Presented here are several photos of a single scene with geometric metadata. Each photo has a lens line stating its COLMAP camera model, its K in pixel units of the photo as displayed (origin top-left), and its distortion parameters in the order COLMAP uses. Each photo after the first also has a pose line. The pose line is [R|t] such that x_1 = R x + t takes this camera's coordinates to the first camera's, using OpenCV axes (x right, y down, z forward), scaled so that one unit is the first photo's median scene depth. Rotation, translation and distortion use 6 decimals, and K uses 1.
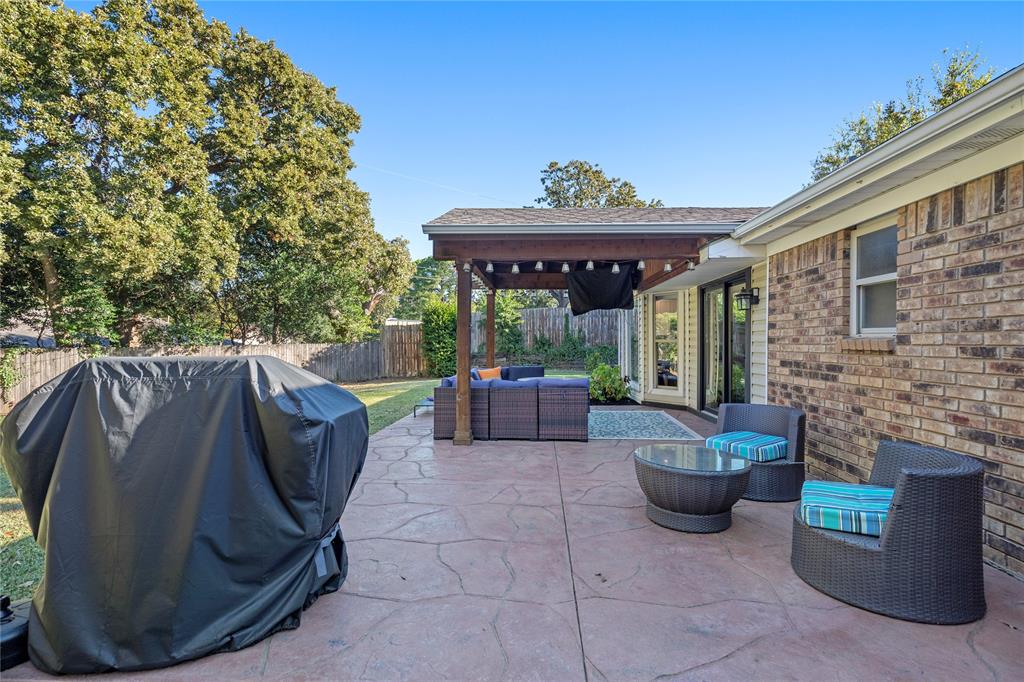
lens RADIAL K [[470.3, 0, 508.7], [0, 470.3, 344.9], [0, 0, 1]] dist [0.007614, -0.002492]
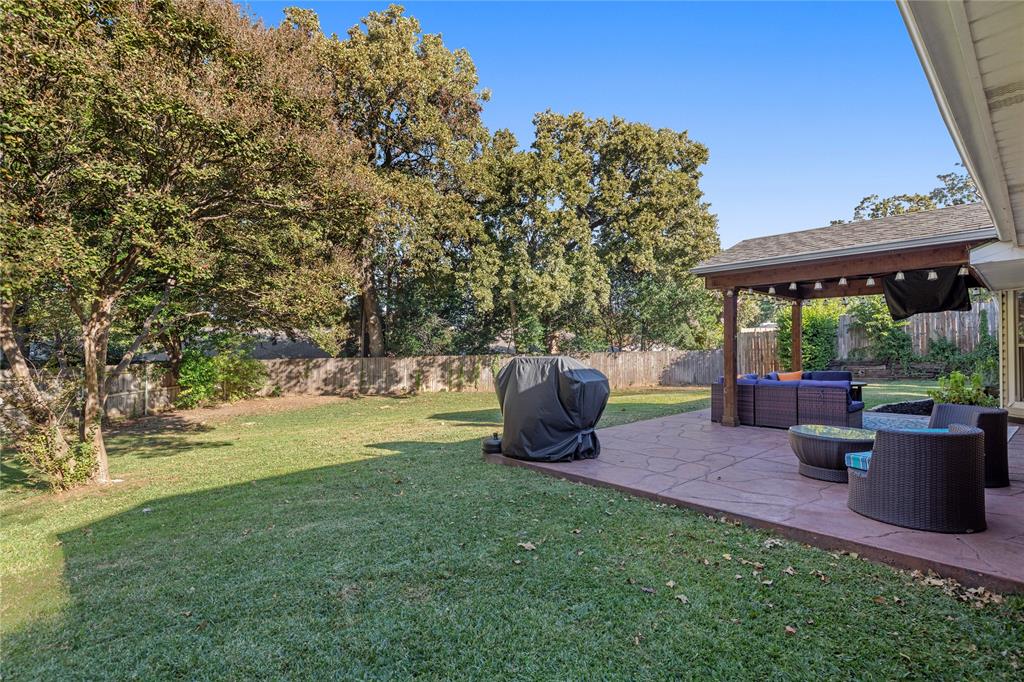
lens RADIAL K [[470.3, 0, 512.8], [0, 470.3, 345.2], [0, 0, 1]] dist [0.007614, -0.002492]
pose [[0.713308, -0.013811, -0.700714, 0.242623], [0.004244, 0.999873, -0.015387, 0.000390], [0.700837, 0.008001, 0.713276, -0.229935]]
